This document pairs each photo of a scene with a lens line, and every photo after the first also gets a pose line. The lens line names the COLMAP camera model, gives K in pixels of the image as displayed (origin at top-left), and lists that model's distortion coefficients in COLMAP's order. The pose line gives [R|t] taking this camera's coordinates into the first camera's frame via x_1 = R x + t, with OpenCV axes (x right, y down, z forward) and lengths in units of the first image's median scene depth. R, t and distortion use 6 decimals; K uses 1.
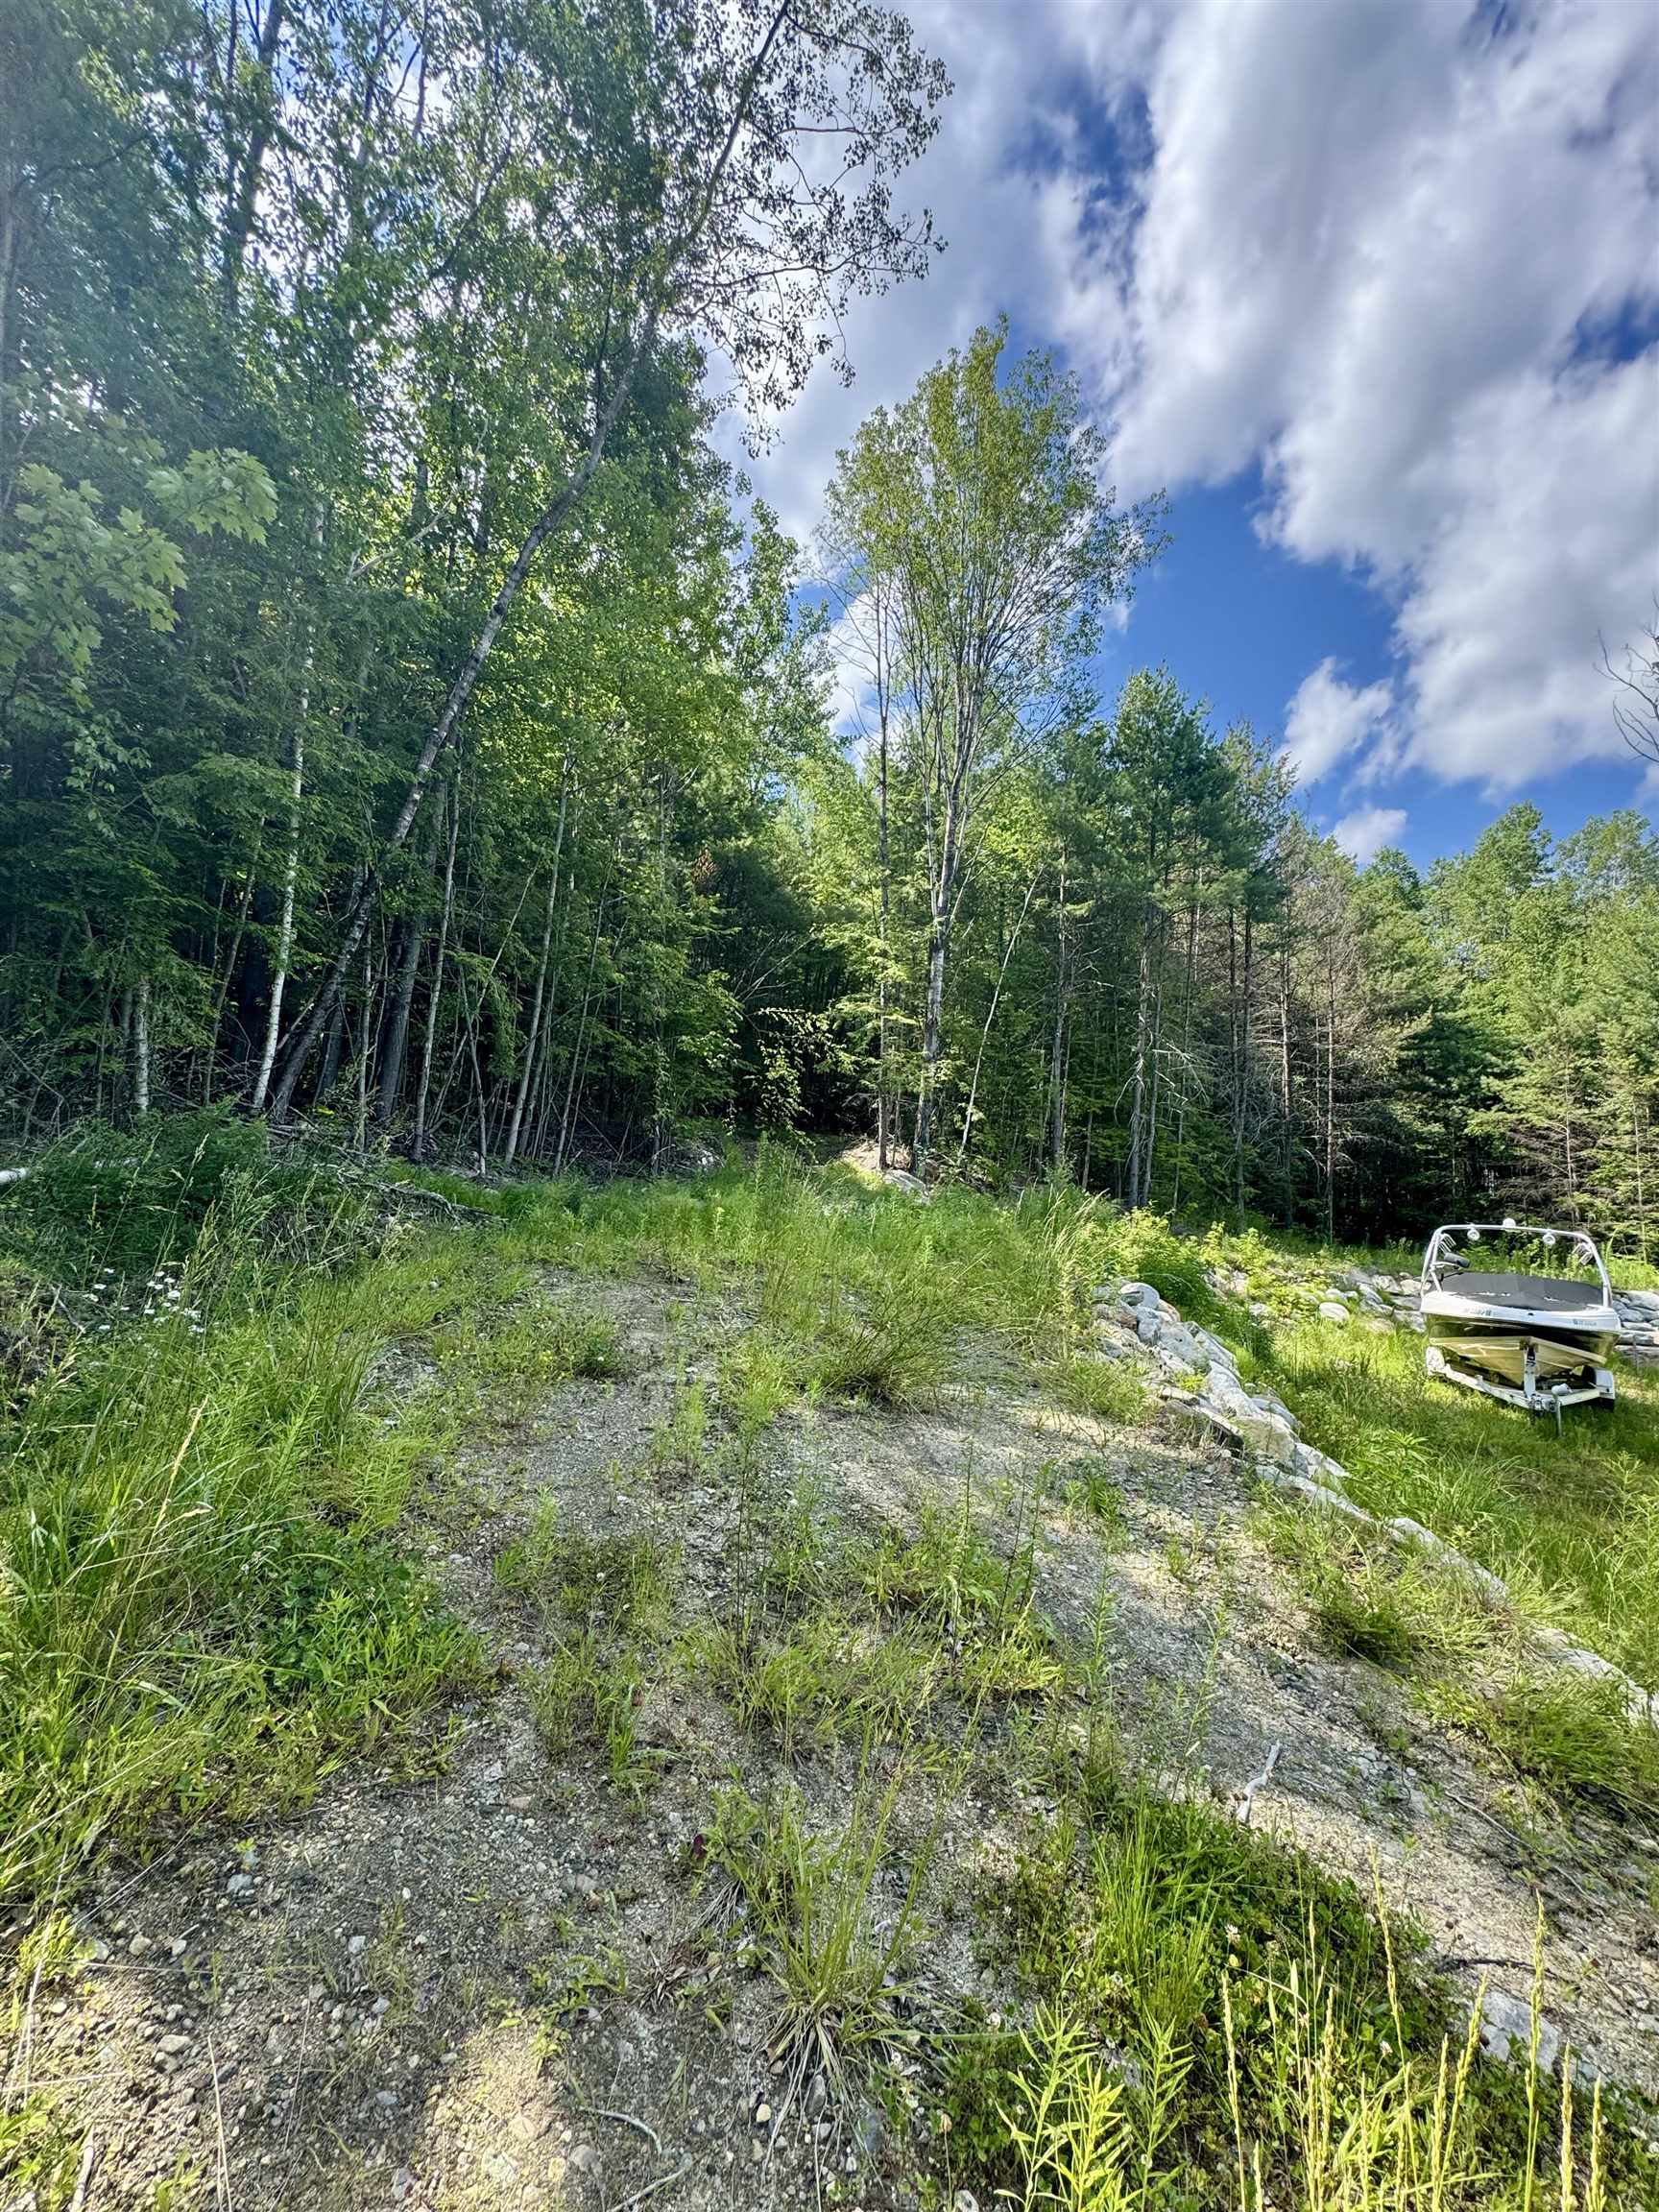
lens RADIAL K [[891.9, 0, 831.8], [0, 891.9, 1107.0], [0, 0, 1]] dist [-0.001761, 0.000052]
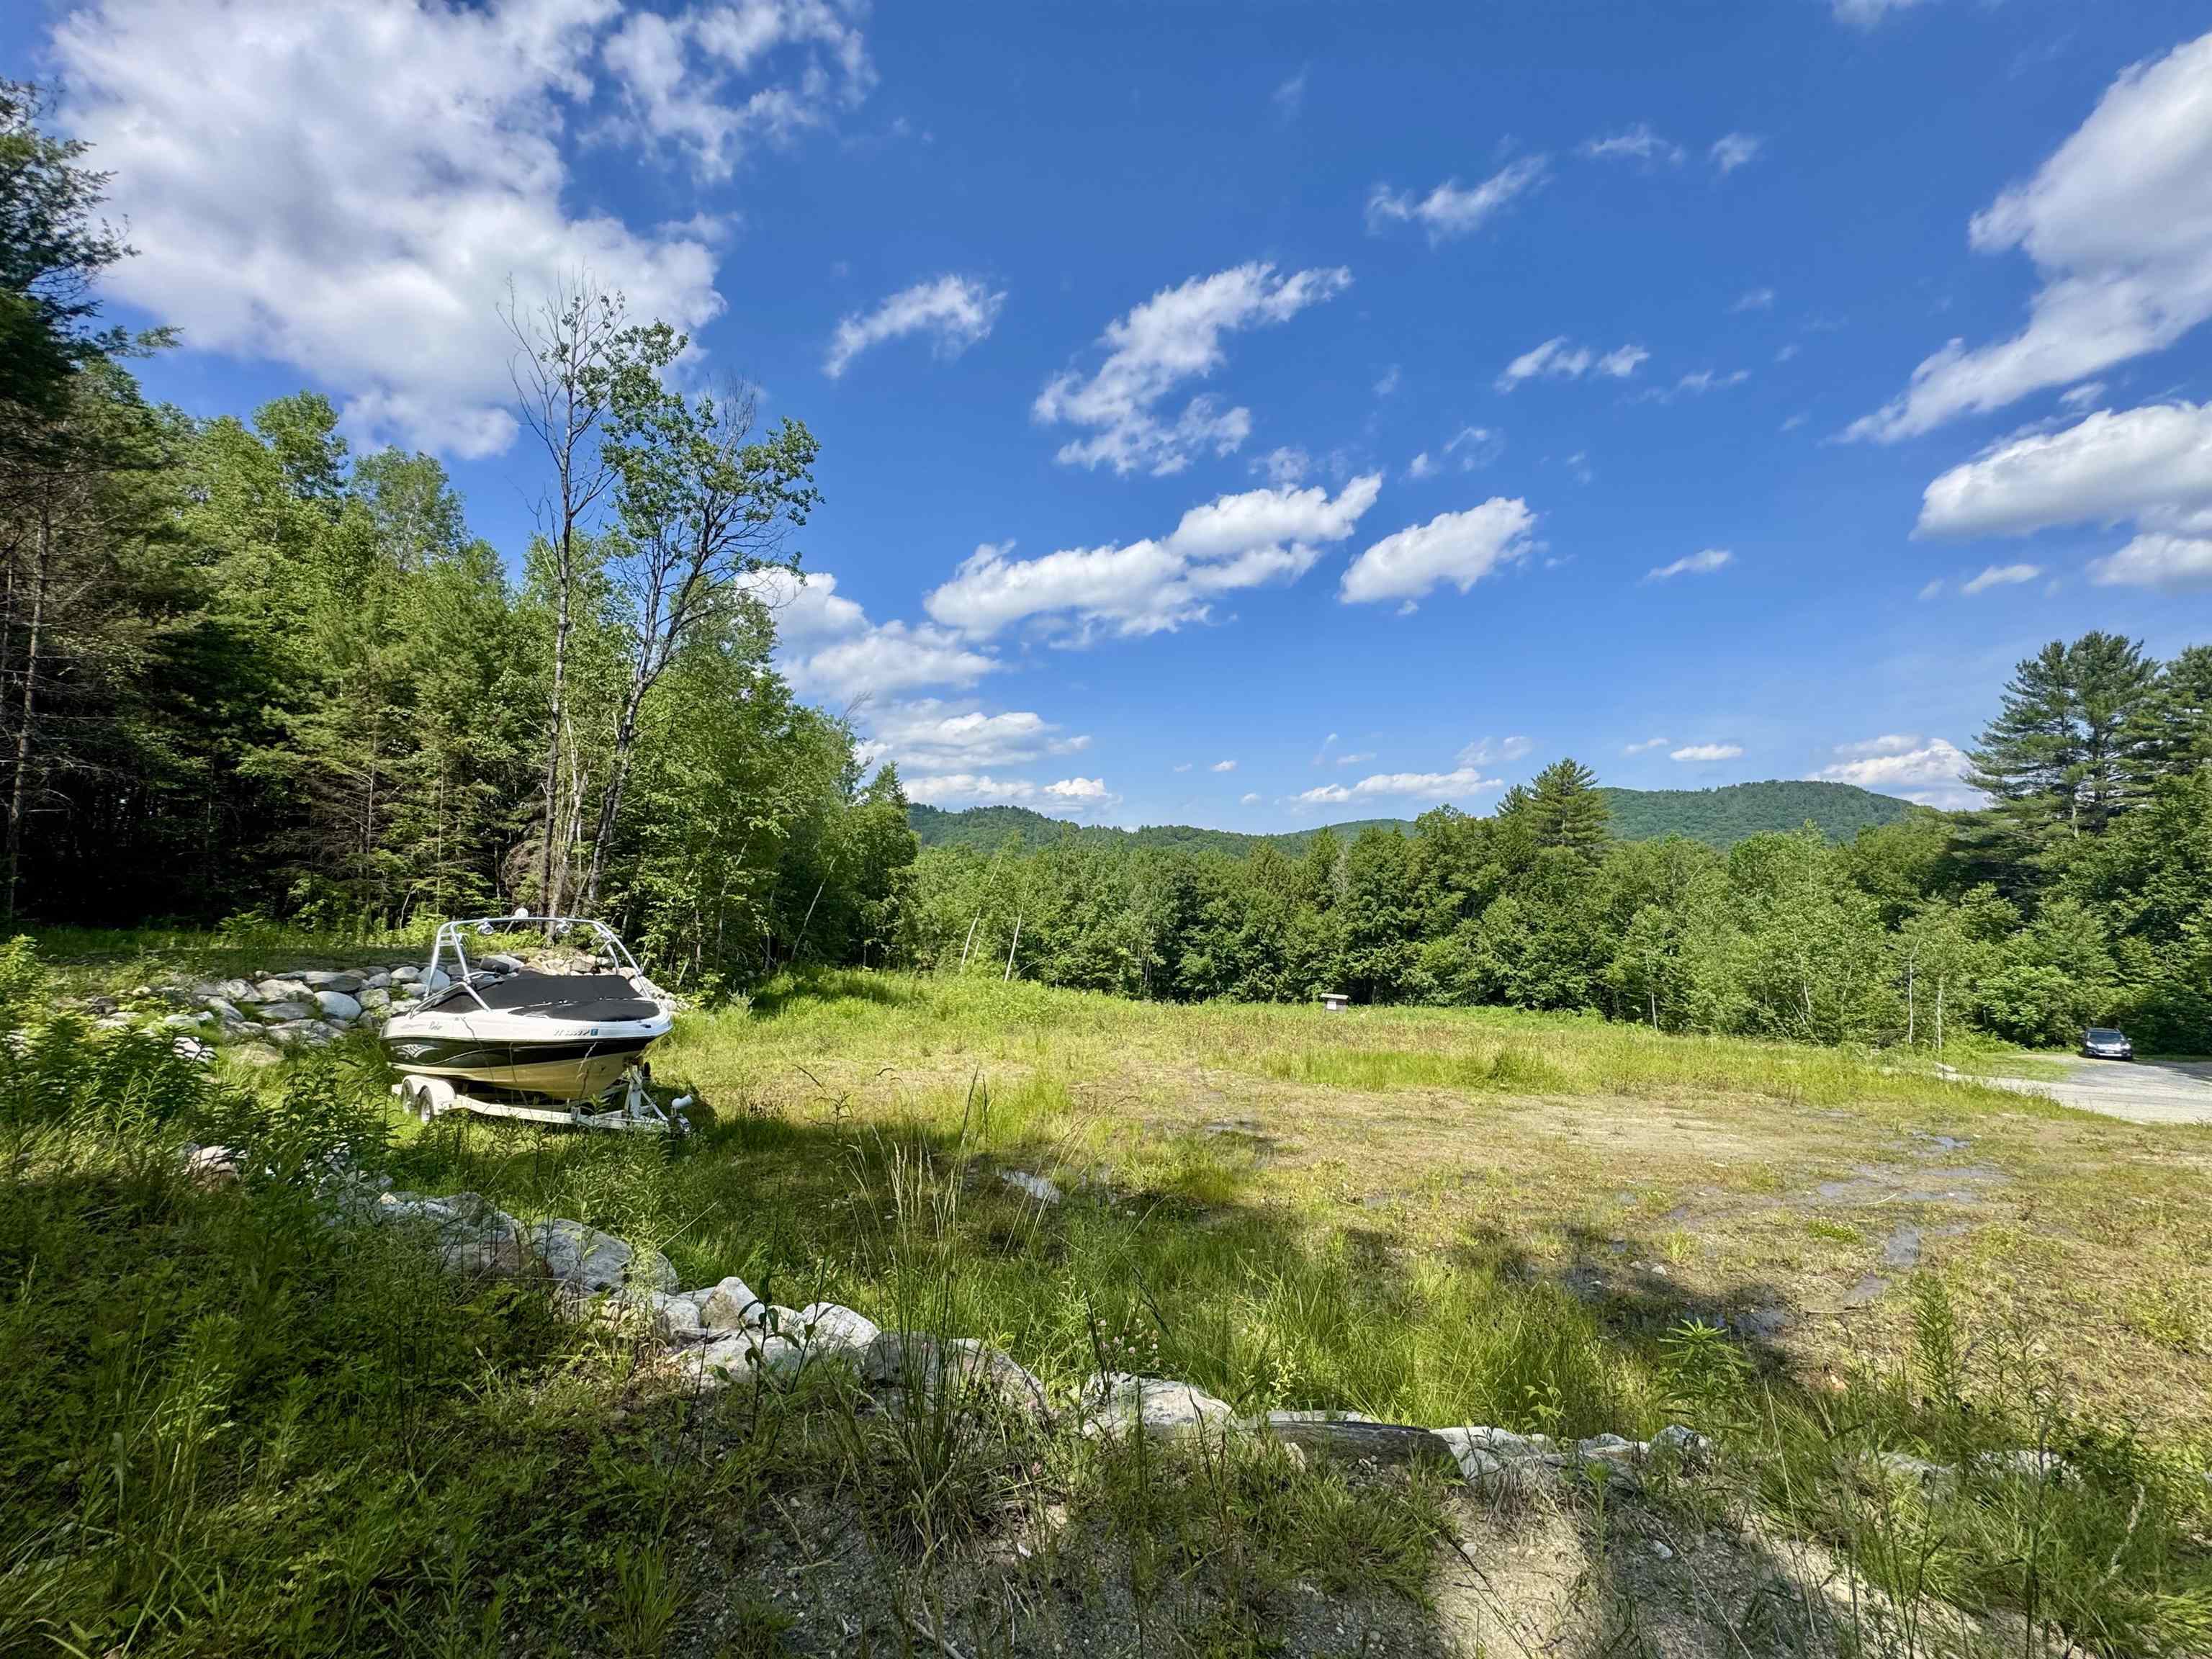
lens RADIAL K [[891.9, 0, 1099.0], [0, 891.9, 840.2], [0, 0, 1]] dist [-0.001761, 0.000052]
pose [[0.087657, 0.004168, 0.996142, -0.021421], [-0.114244, 0.993435, 0.005897, -0.003742], [-0.989578, -0.114320, 0.087558, 0.161502]]
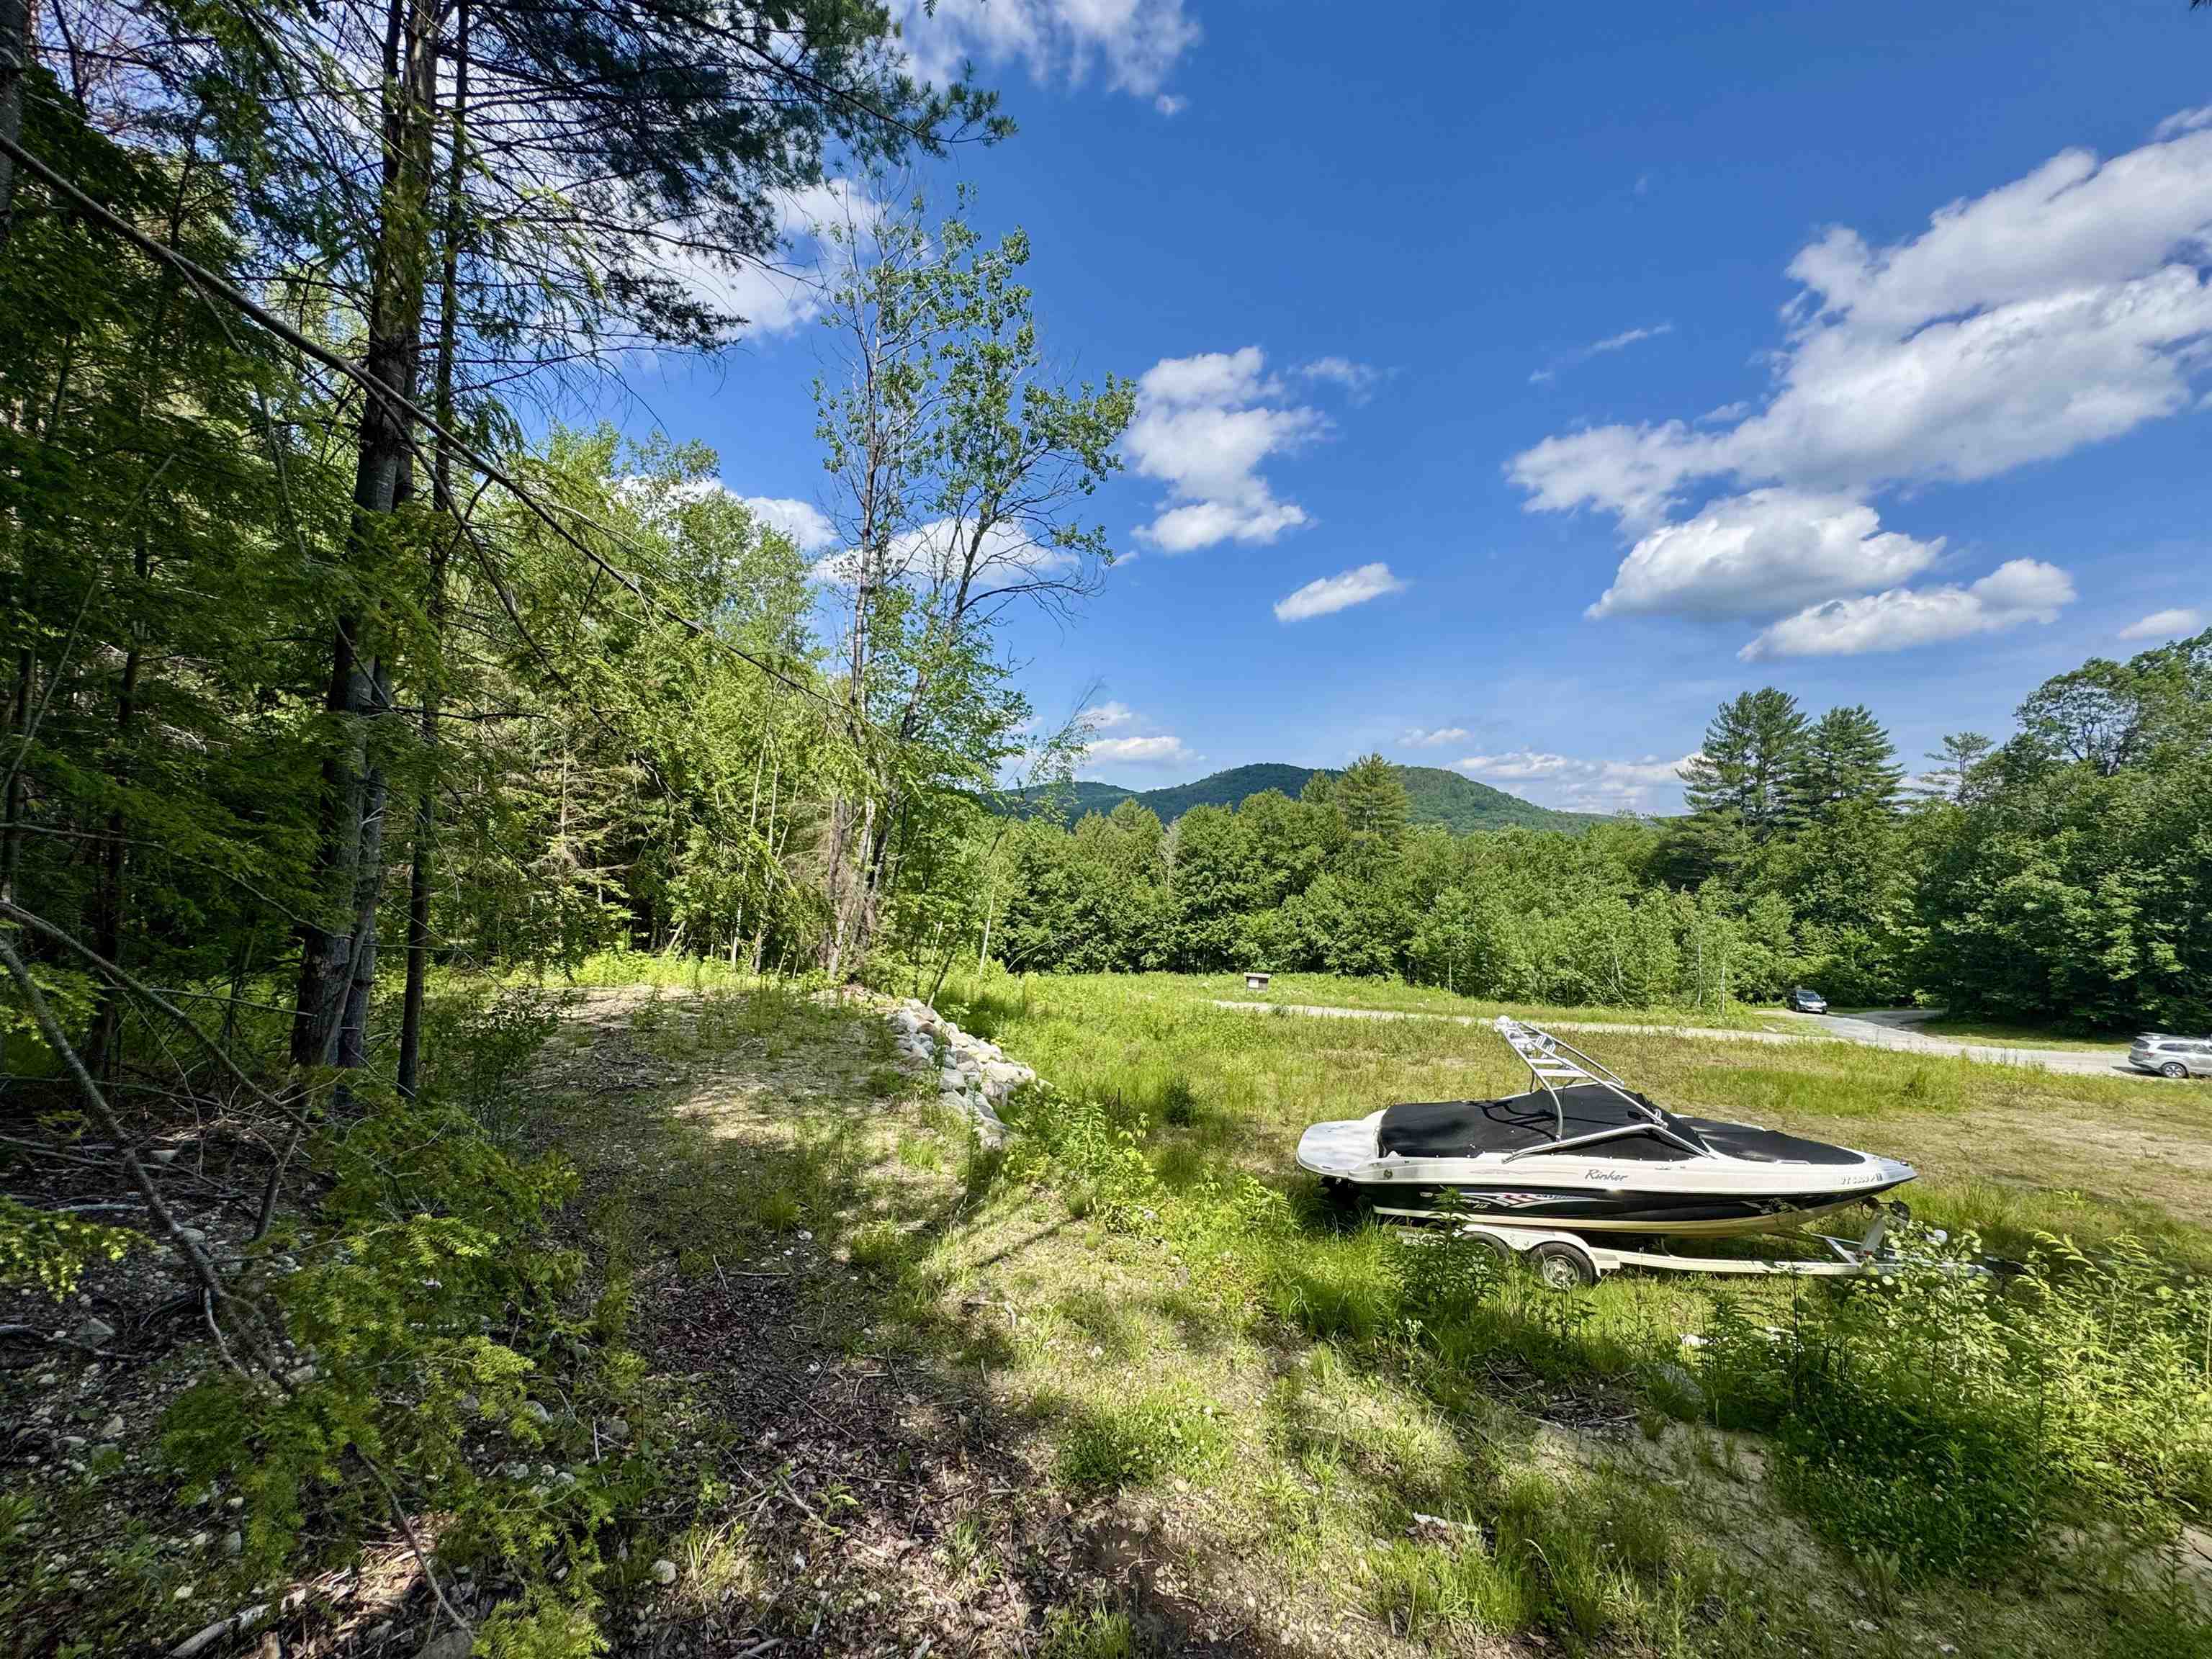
lens RADIAL K [[891.9, 0, 1097.5], [0, 891.9, 830.3], [0, 0, 1]] dist [-0.001761, 0.000052]
pose [[-0.237513, -0.035935, 0.970720, 0.056580], [-0.151870, 0.988400, -0.000570, 0.012051], [-0.959439, -0.147558, -0.240215, 0.665811]]
